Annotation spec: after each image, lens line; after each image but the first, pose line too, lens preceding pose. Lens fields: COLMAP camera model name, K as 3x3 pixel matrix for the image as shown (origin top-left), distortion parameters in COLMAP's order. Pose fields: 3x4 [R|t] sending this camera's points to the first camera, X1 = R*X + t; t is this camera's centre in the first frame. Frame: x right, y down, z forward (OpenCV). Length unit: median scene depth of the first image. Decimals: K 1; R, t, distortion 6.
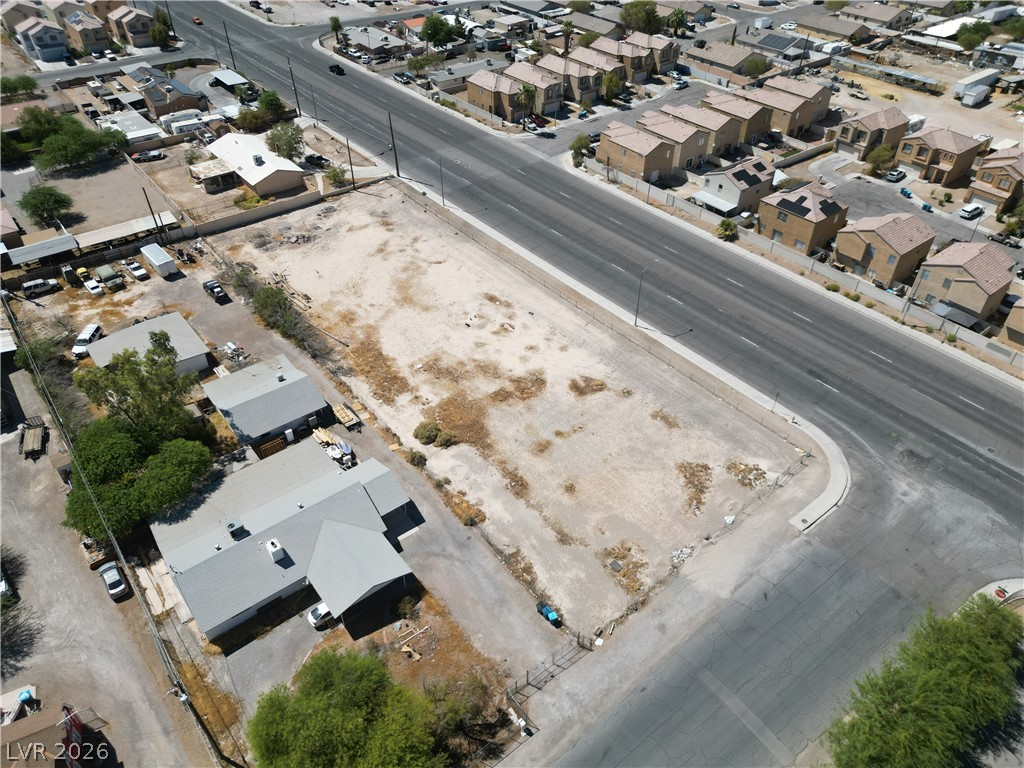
lens RADIAL K [[721.9, 0, 512.8], [0, 721.9, 385.1], [0, 0, 1]] dist [0.066753, -0.065874]
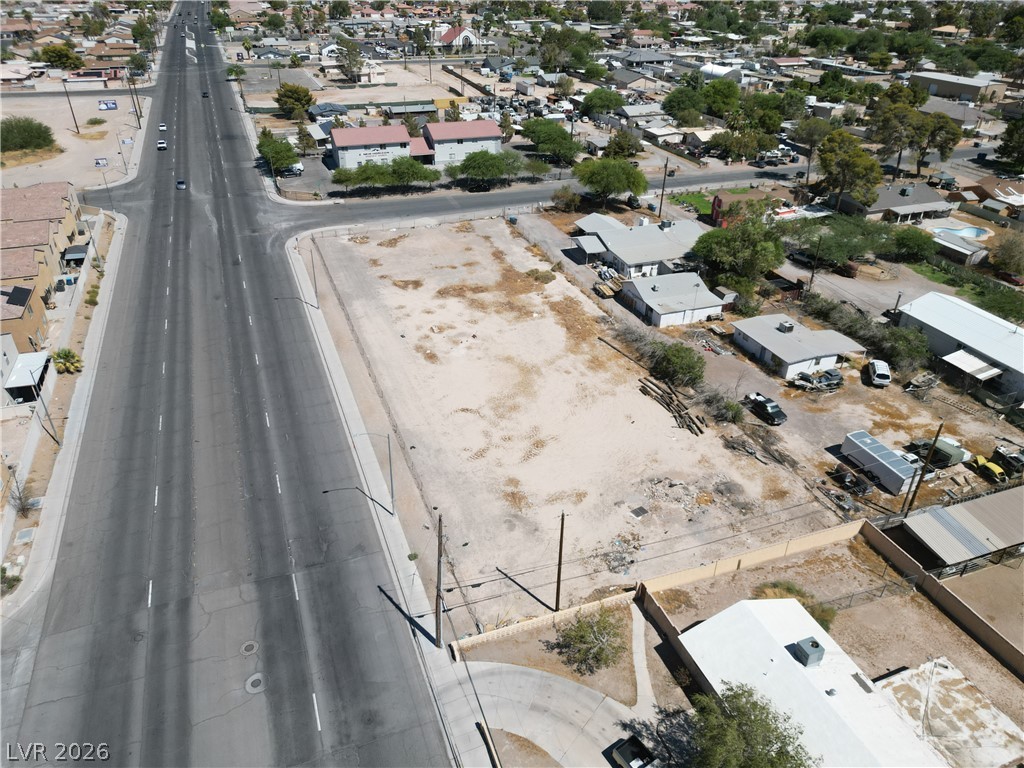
lens RADIAL K [[721.9, 0, 512.8], [0, 721.9, 385.1], [0, 0, 1]] dist [0.066753, -0.065874]
pose [[-0.951172, -0.170559, 0.257257, -0.344031], [0.186731, 0.345672, 0.919588, -0.869141], [-0.245771, 0.922724, -0.296945, 1.248747]]
